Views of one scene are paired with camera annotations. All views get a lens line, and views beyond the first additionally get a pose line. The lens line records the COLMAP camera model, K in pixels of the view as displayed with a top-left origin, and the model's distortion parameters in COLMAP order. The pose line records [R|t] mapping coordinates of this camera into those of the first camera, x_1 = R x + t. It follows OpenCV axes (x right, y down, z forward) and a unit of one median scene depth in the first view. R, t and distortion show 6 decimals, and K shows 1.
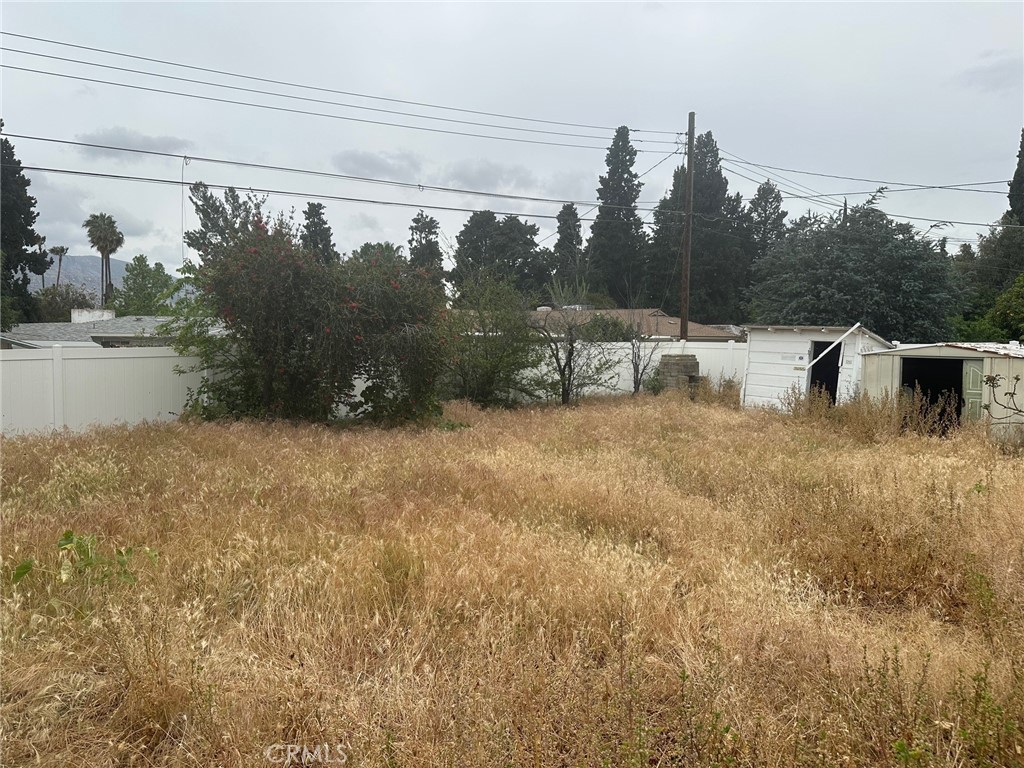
lens RADIAL K [[714.6, 0, 500.3], [0, 714.6, 379.6], [0, 0, 1]] dist [0.093410, -0.119364]
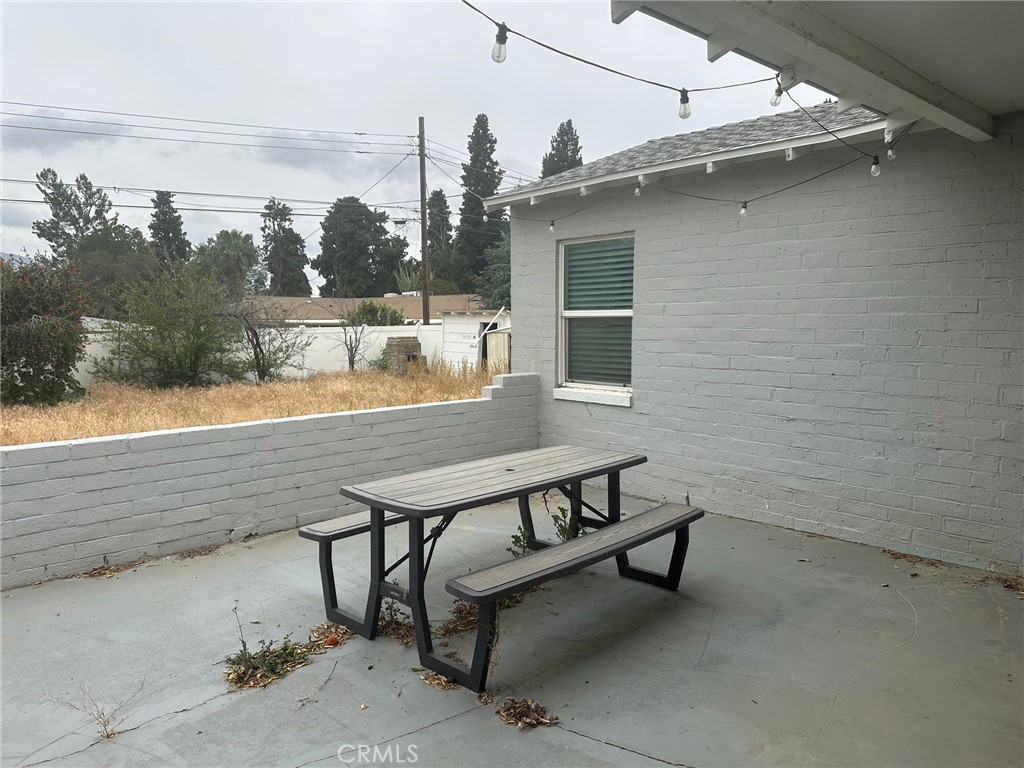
lens RADIAL K [[728.0, 0, 512.0], [0, 728.0, 384.0], [0, 0, 1]] dist [0.001794, -0.007074]
pose [[0.990949, -0.035588, 0.129438, 0.093672], [0.032354, 0.999112, 0.027004, 0.004585], [-0.130284, -0.022572, 0.991220, -0.049016]]
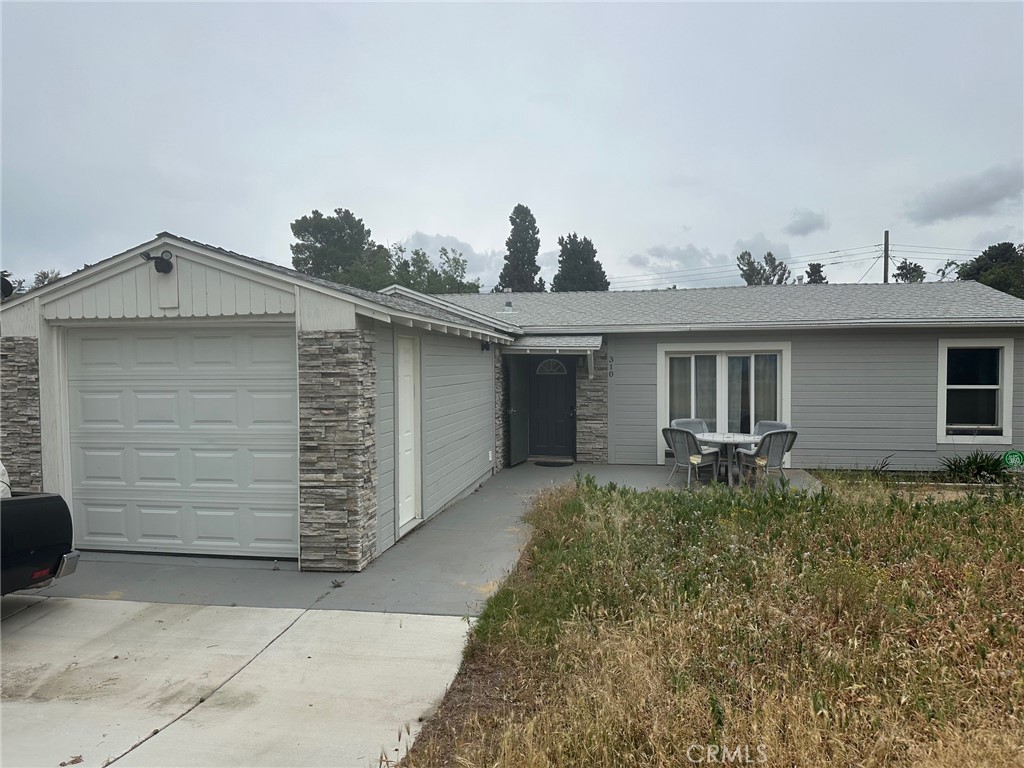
lens RADIAL K [[706.1, 0, 506.5], [0, 706.1, 394.8], [0, 0, 1]] dist [0.156689, -0.276741]
pose [[0.702256, 0.007259, -0.711888, 0.310455], [-0.029642, 0.999379, -0.019050, 0.016865], [0.711308, 0.034479, 0.702035, -0.264230]]
